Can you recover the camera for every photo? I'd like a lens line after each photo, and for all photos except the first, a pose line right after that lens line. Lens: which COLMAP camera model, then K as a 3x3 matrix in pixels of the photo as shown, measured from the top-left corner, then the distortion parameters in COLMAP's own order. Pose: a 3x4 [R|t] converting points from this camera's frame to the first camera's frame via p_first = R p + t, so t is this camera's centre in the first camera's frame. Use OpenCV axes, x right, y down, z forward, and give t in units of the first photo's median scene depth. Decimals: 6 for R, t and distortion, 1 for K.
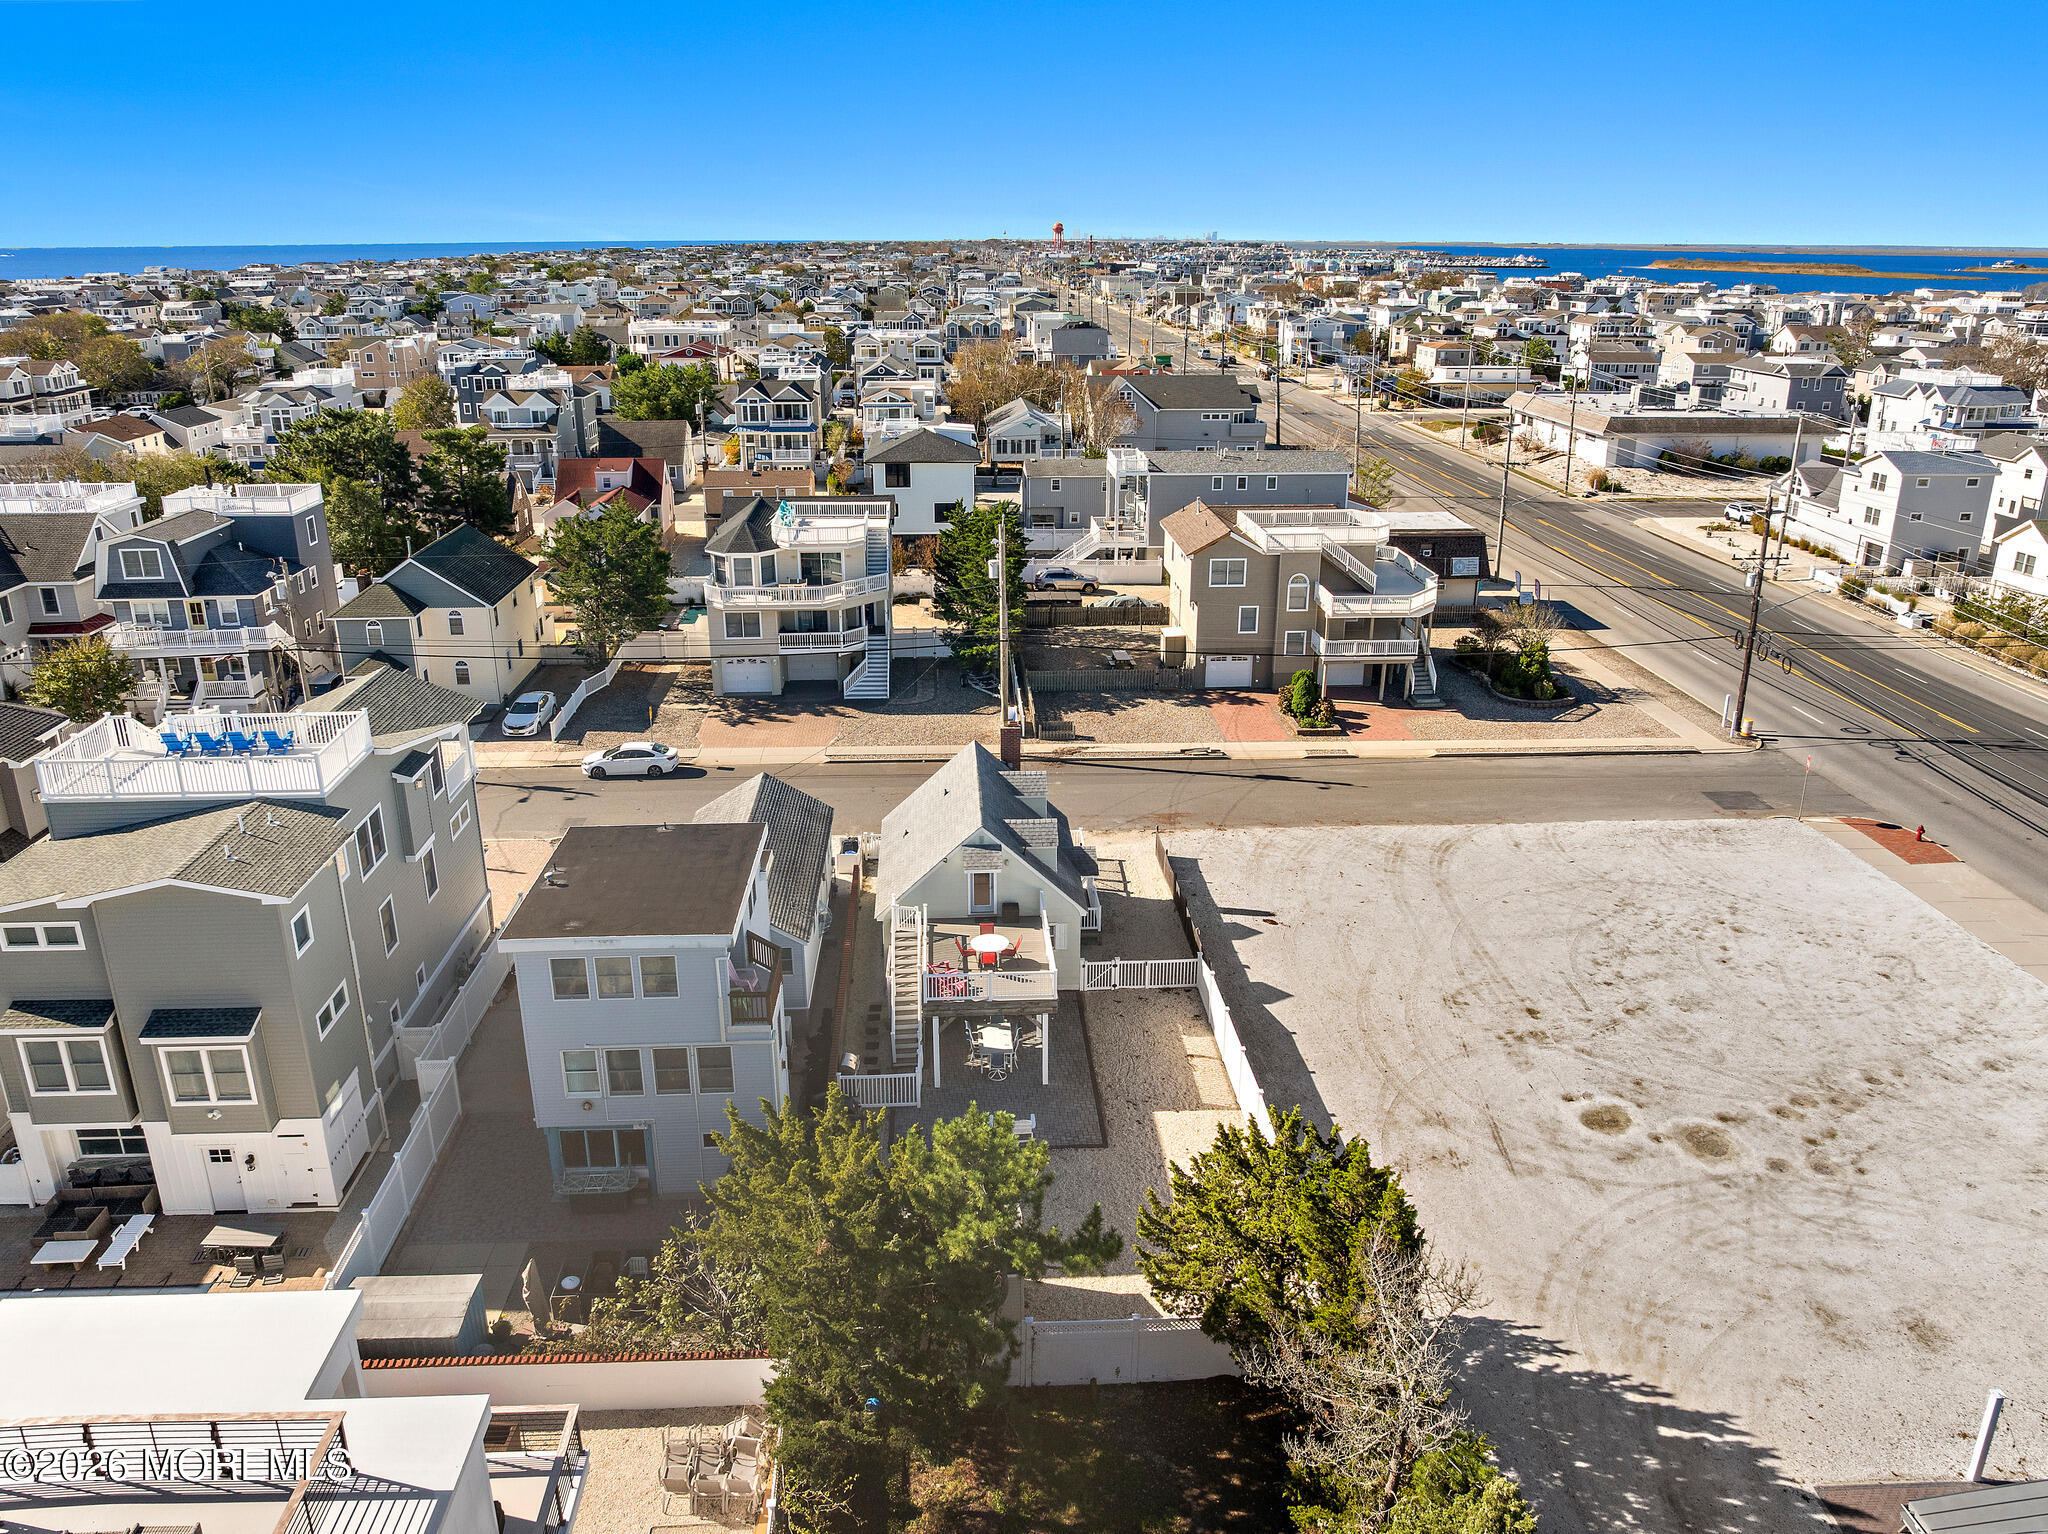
lens RADIAL K [[1484.3, 0, 1030.6], [0, 1484.3, 759.5], [0, 0, 1]] dist [-0.031189, -0.013984]
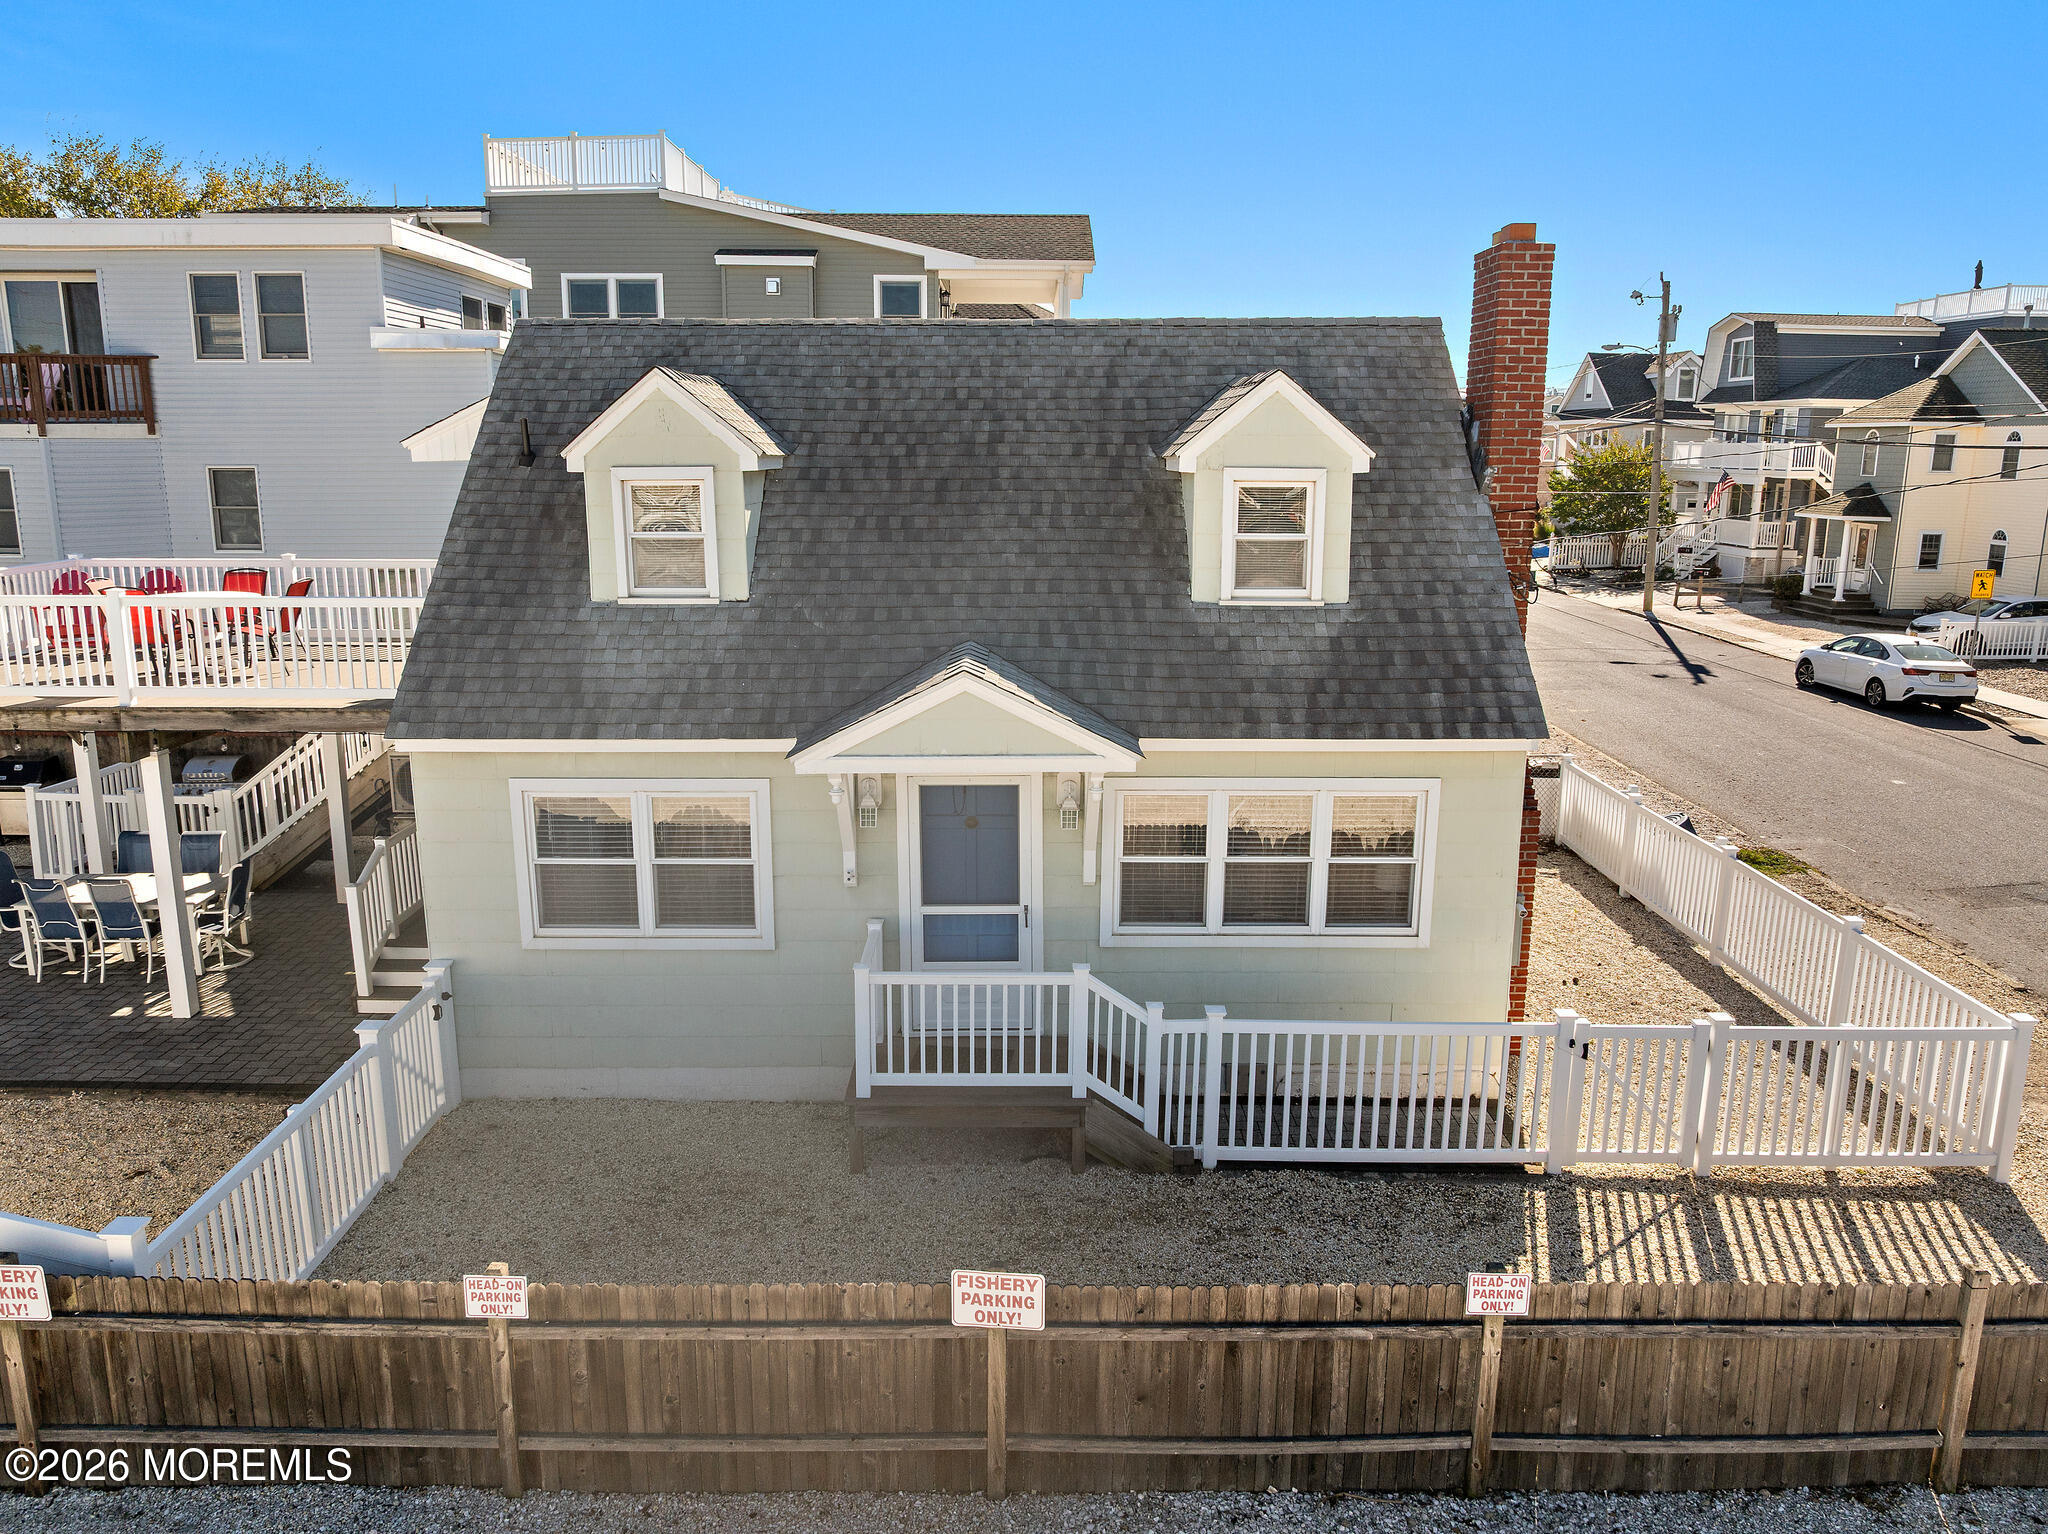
lens RADIAL K [[1444.0, 0, 1031.5], [0, 1444.0, 769.7], [0, 0, 1]] dist [-0.037878, -0.001710]
pose [[-0.053442, 0.218038, -0.974476, 0.154447], [-0.342895, 0.912525, 0.222982, 0.018095], [0.937852, 0.346060, 0.025997, 0.695962]]
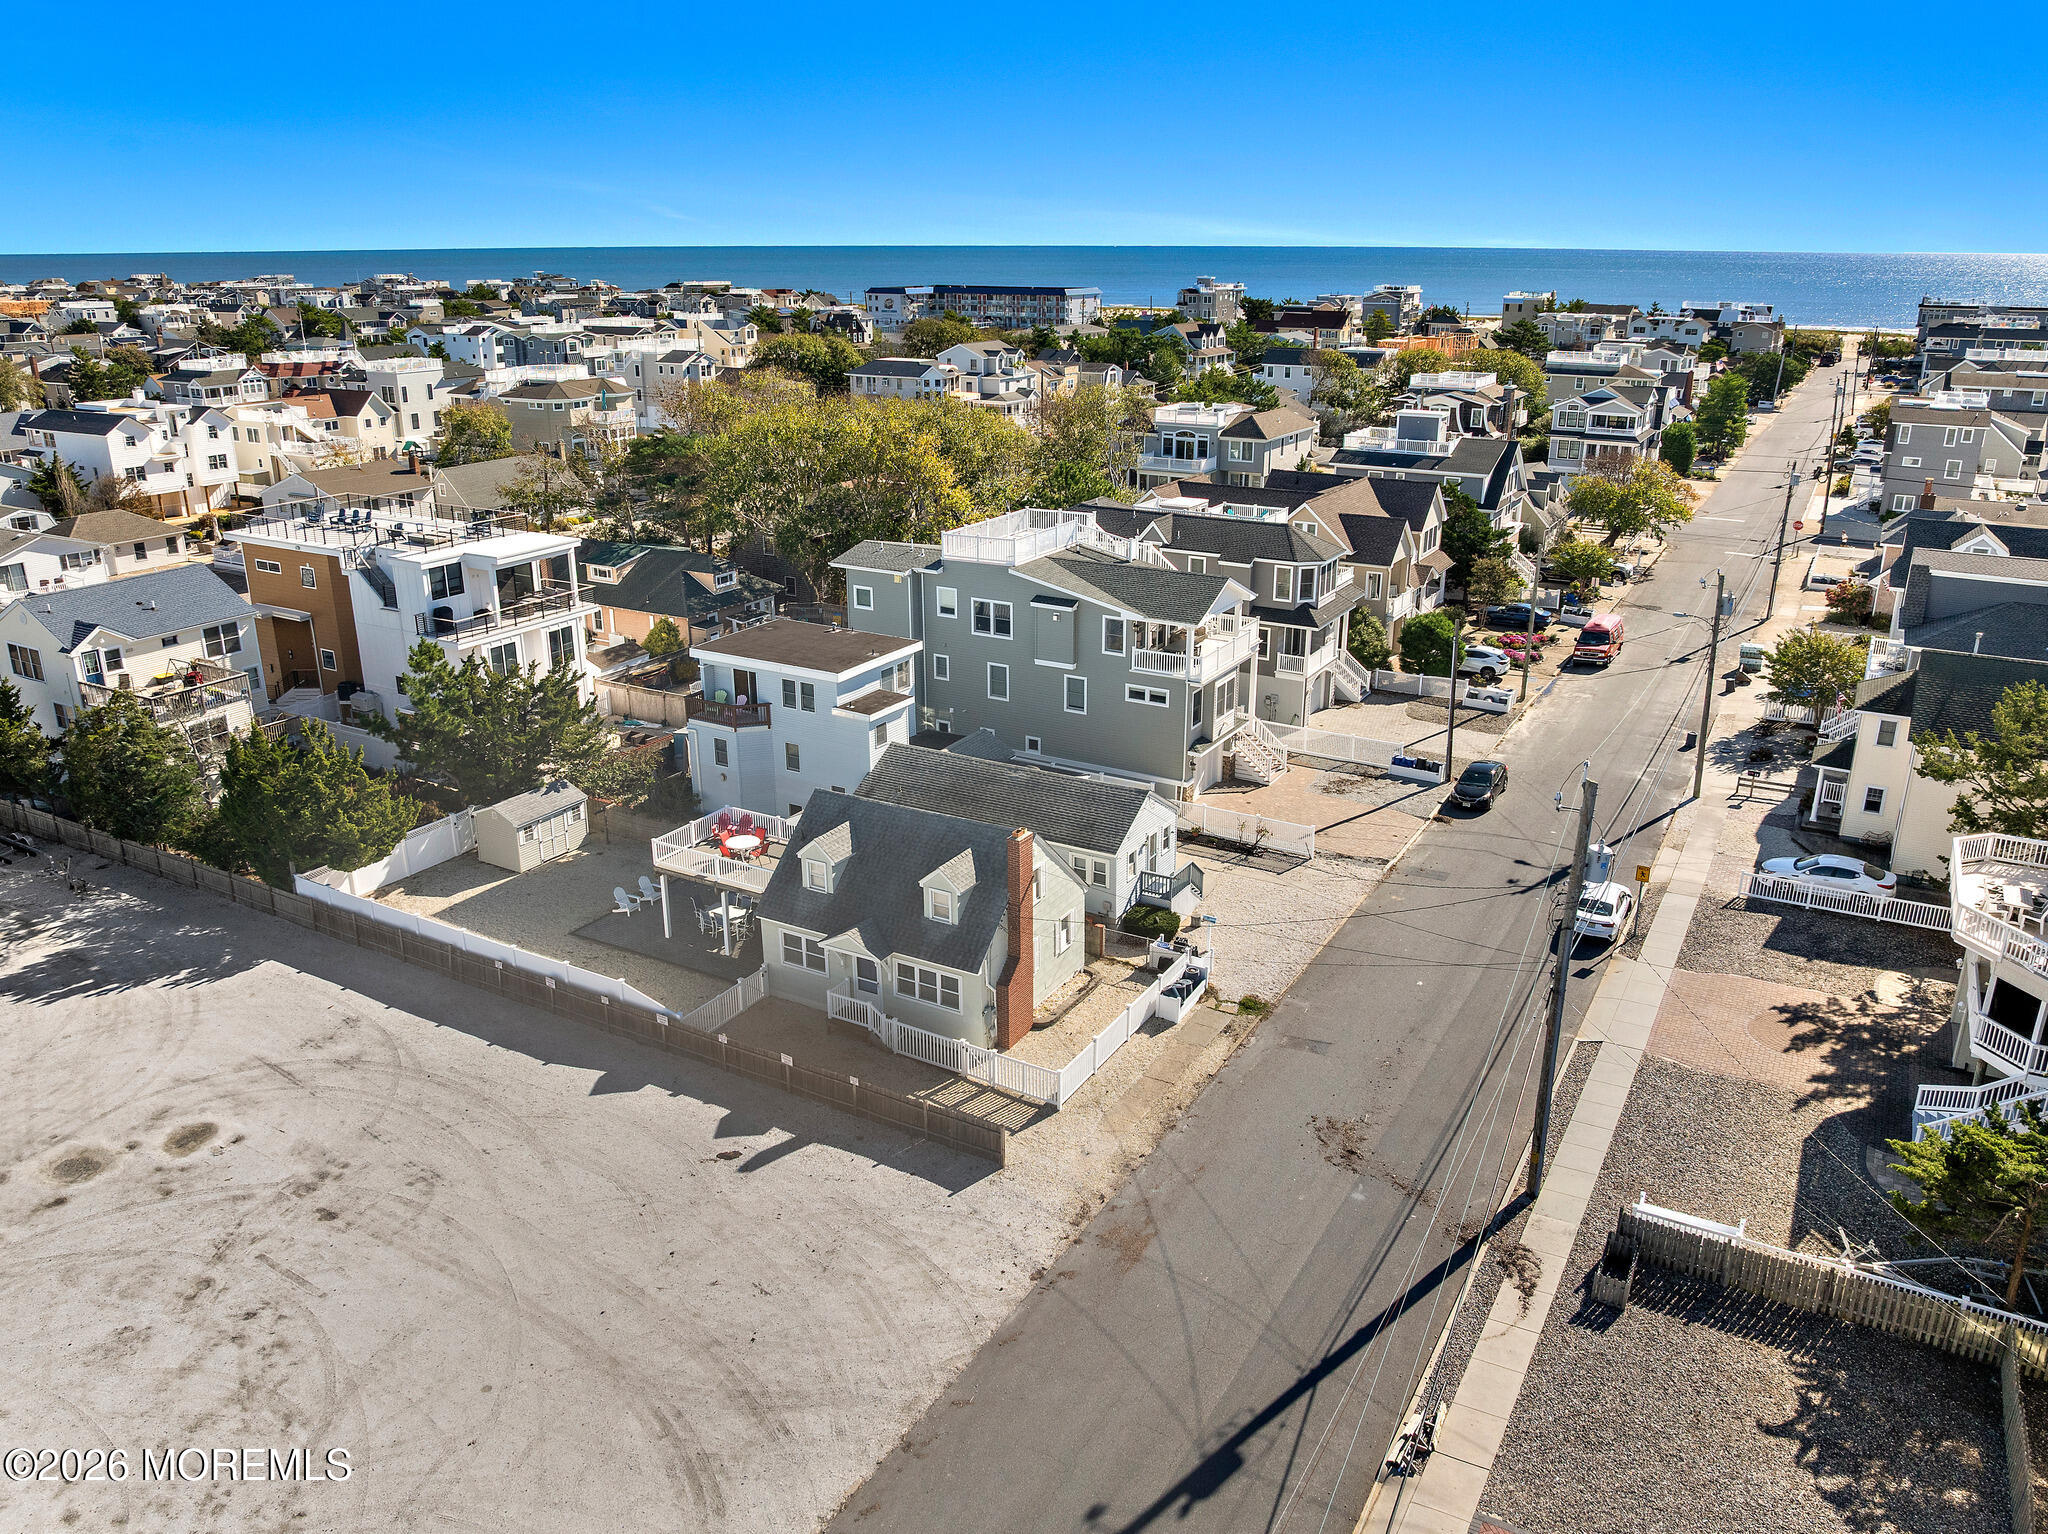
lens RADIAL K [[1484.3, 0, 1030.6], [0, 1484.3, 759.5], [0, 0, 1]] dist [-0.031189, -0.013984]
pose [[-0.550010, 0.273934, -0.788955, 0.432697], [-0.280186, 0.829404, 0.483306, -0.319331], [0.786756, 0.486878, -0.379428, 0.935882]]
